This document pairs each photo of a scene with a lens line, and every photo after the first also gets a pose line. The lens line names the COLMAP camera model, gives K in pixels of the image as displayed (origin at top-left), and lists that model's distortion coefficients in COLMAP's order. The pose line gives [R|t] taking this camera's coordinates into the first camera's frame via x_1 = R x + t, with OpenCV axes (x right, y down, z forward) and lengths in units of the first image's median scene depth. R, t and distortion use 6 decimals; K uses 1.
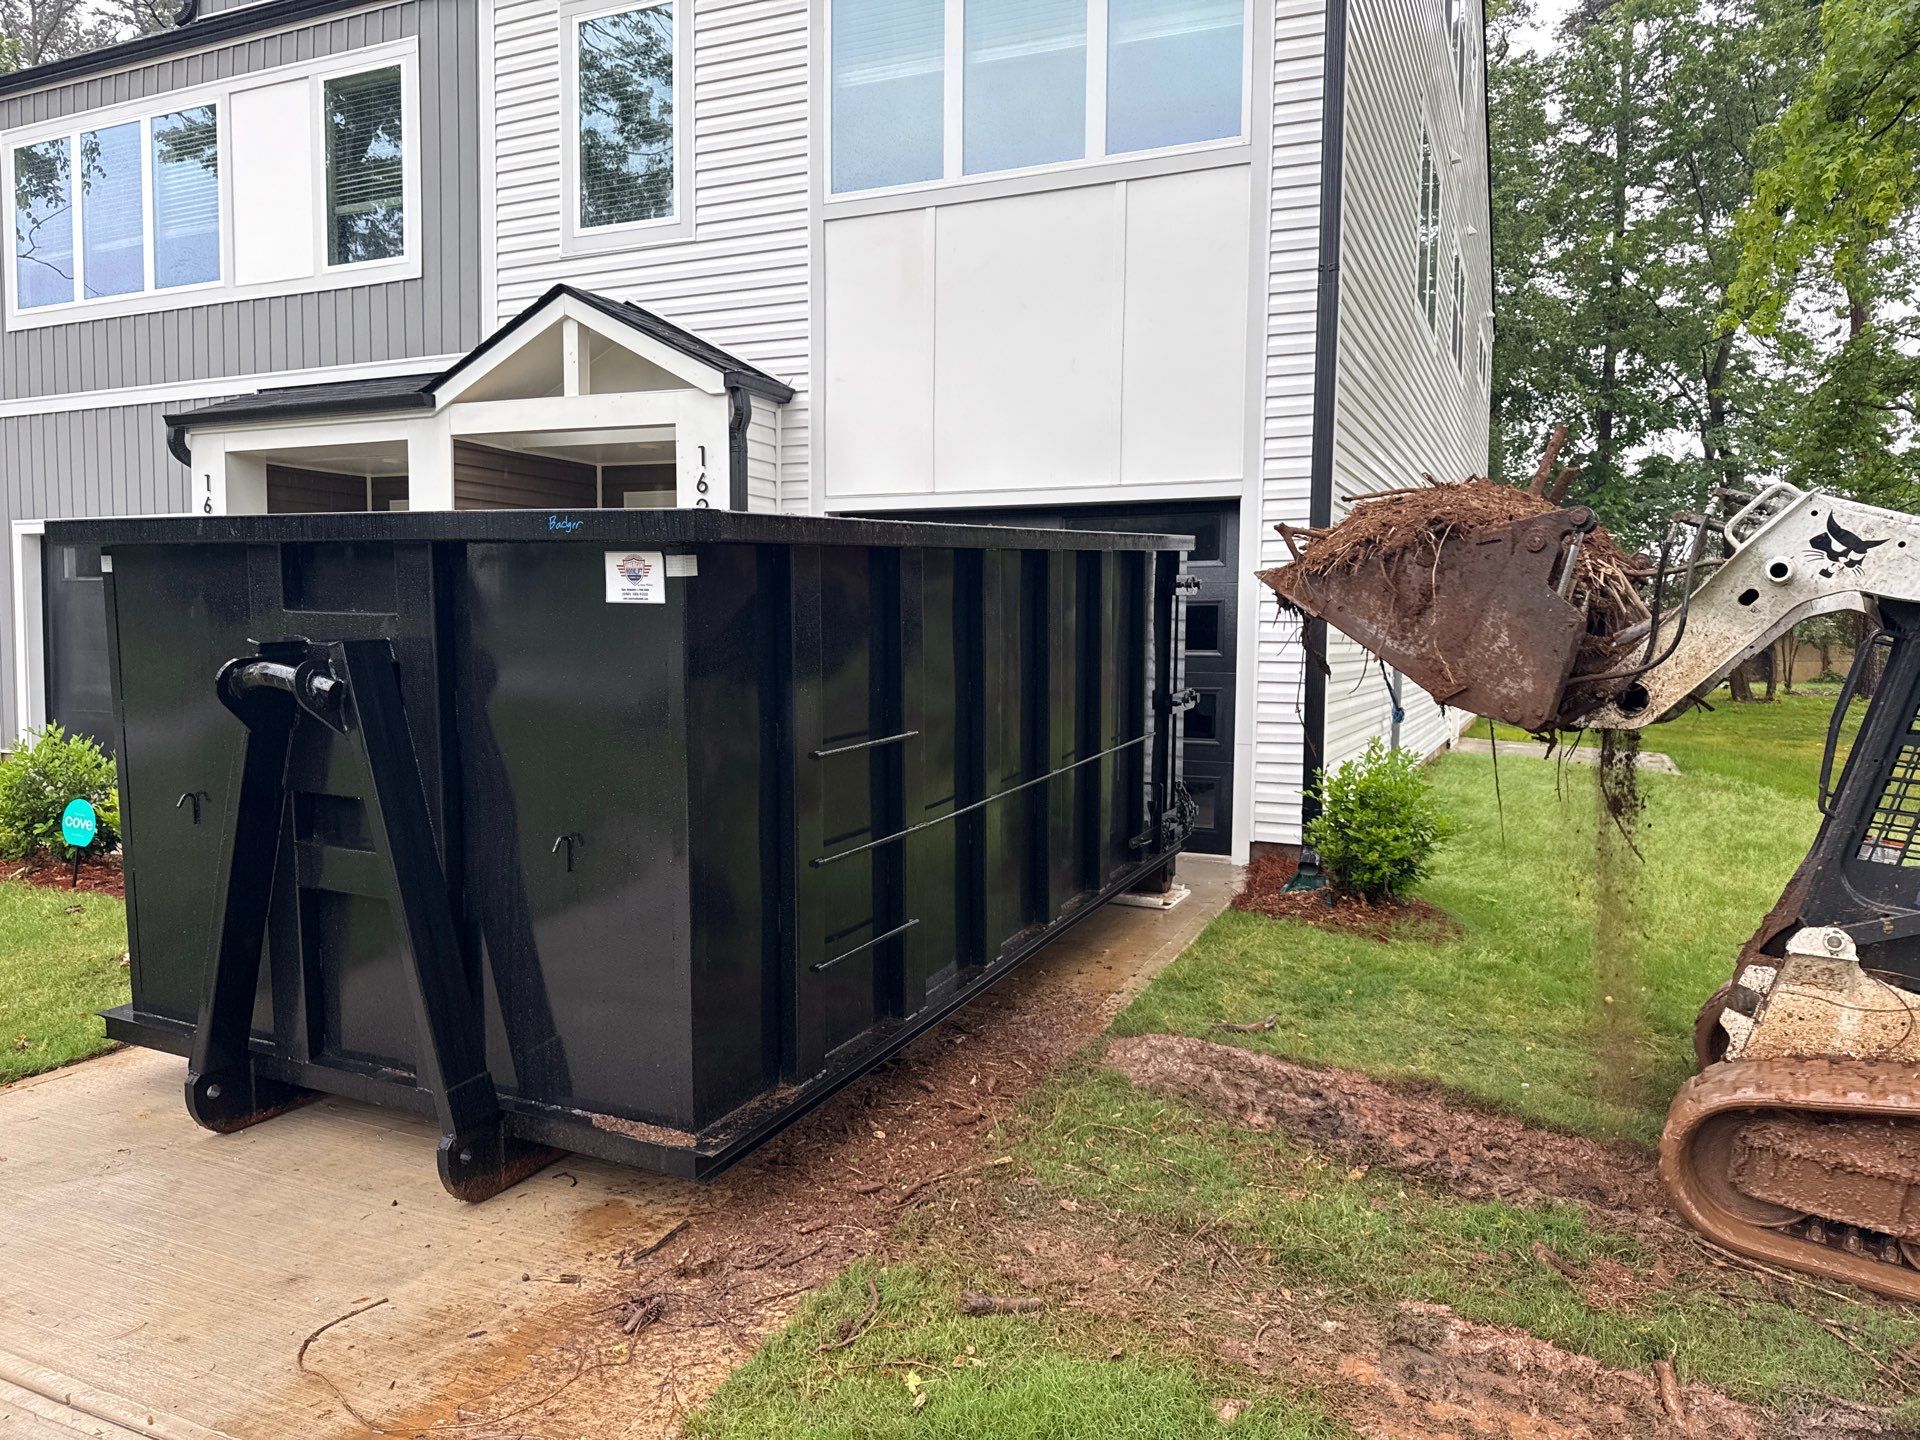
lens RADIAL K [[1346.3, 0, 960.0], [0, 1346.3, 720.0], [0, 0, 1]] dist [0.029353, -0.019797]
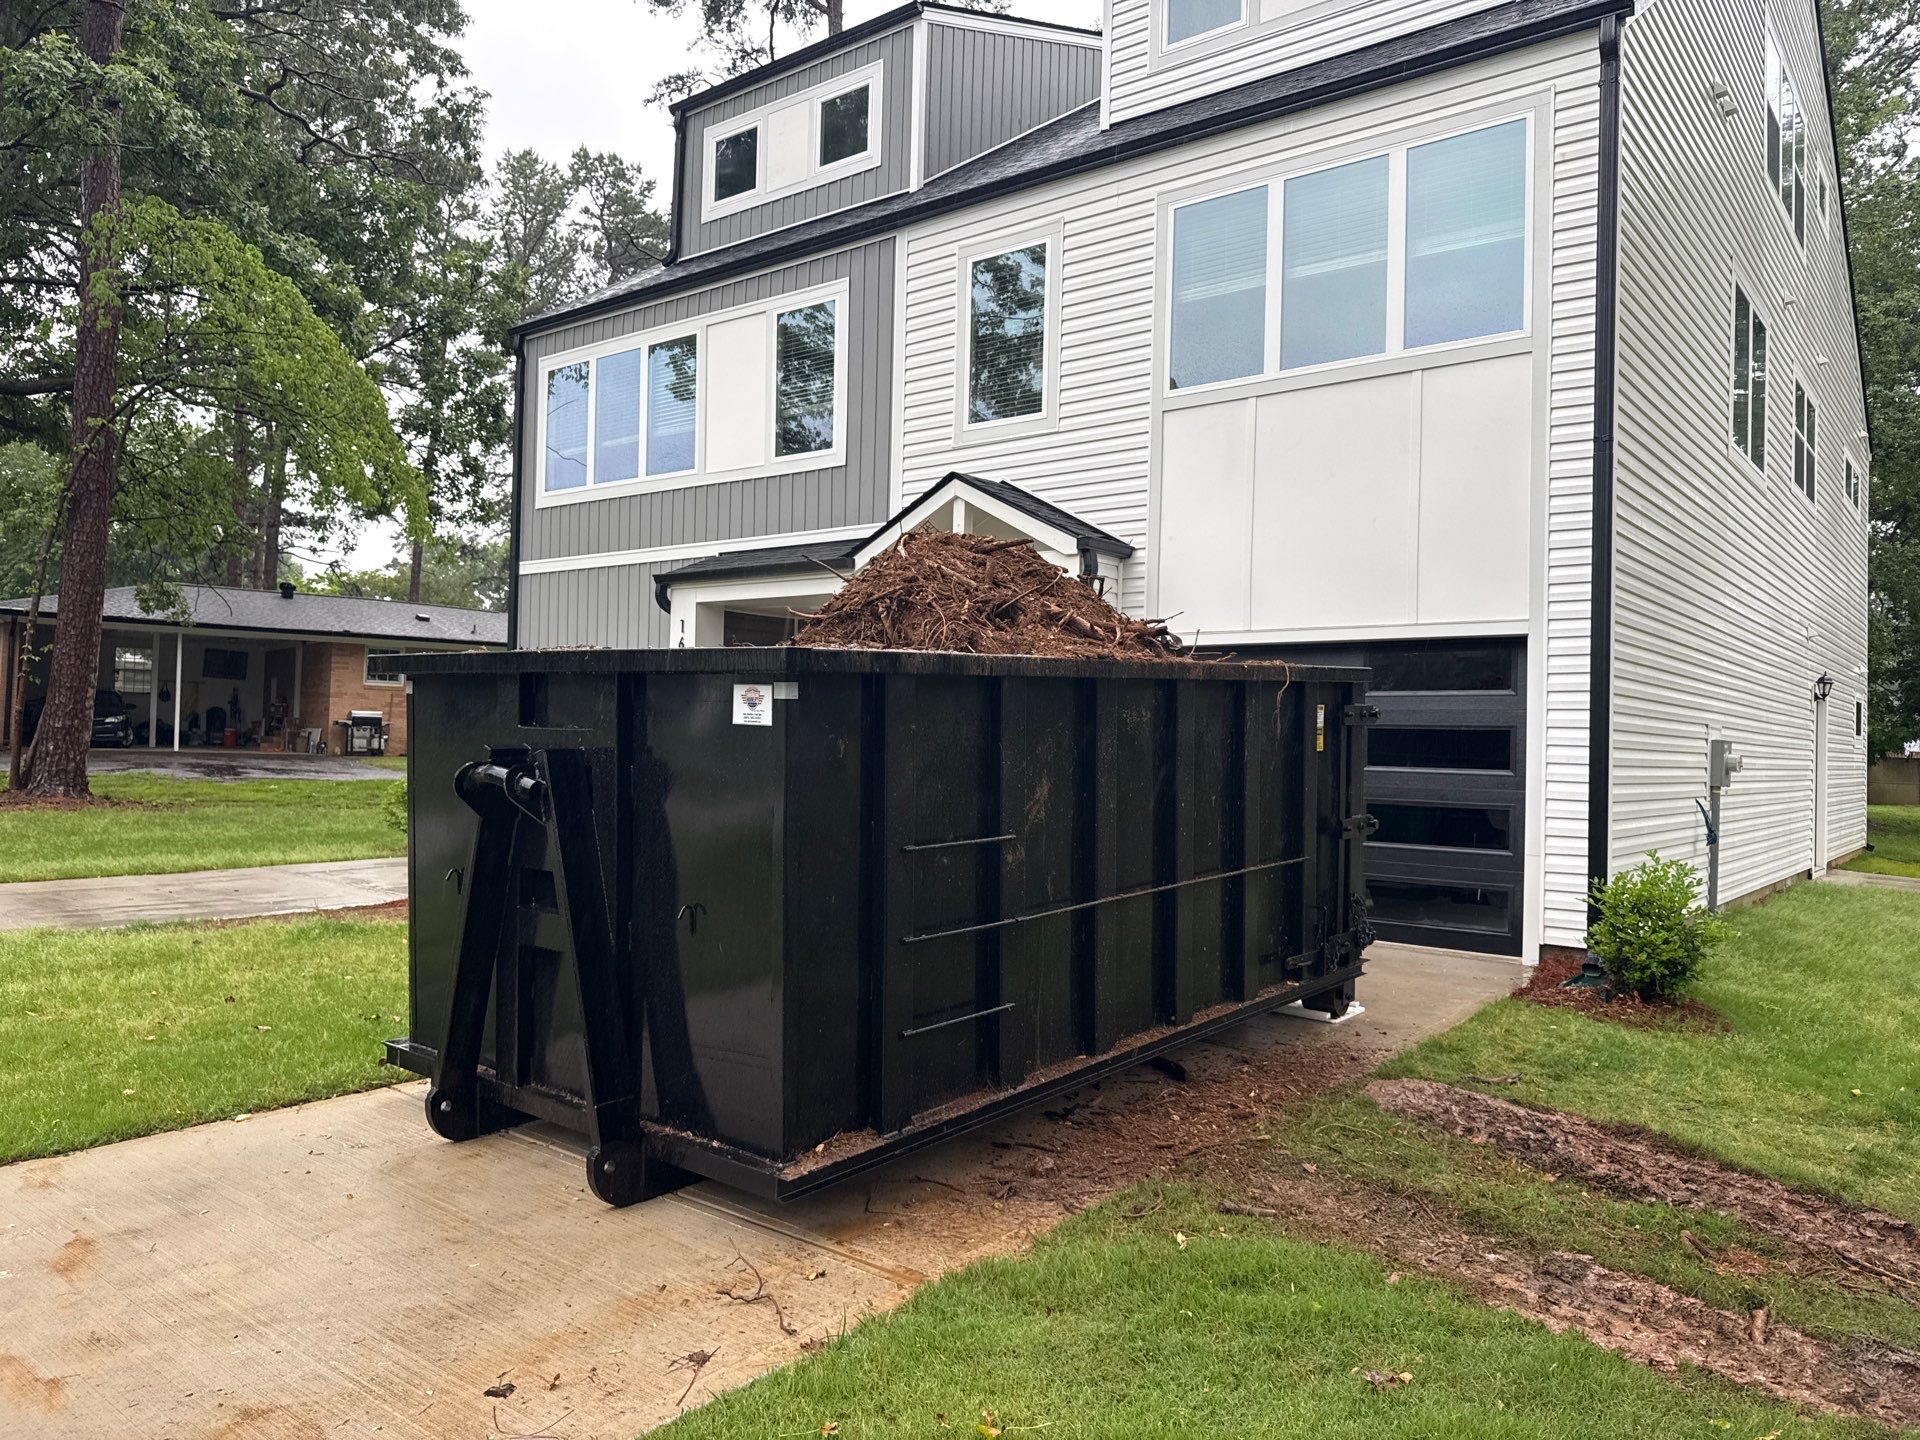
lens RADIAL K [[1348.6, 0, 962.5], [0, 1348.6, 700.3], [0, 0, 1]] dist [0.022841, -0.011216]
pose [[0.967103, 0.006285, -0.254308, 0.040803], [-0.031799, 0.994840, -0.096341, 0.014027], [0.252390, 0.101259, 0.962313, -0.216702]]
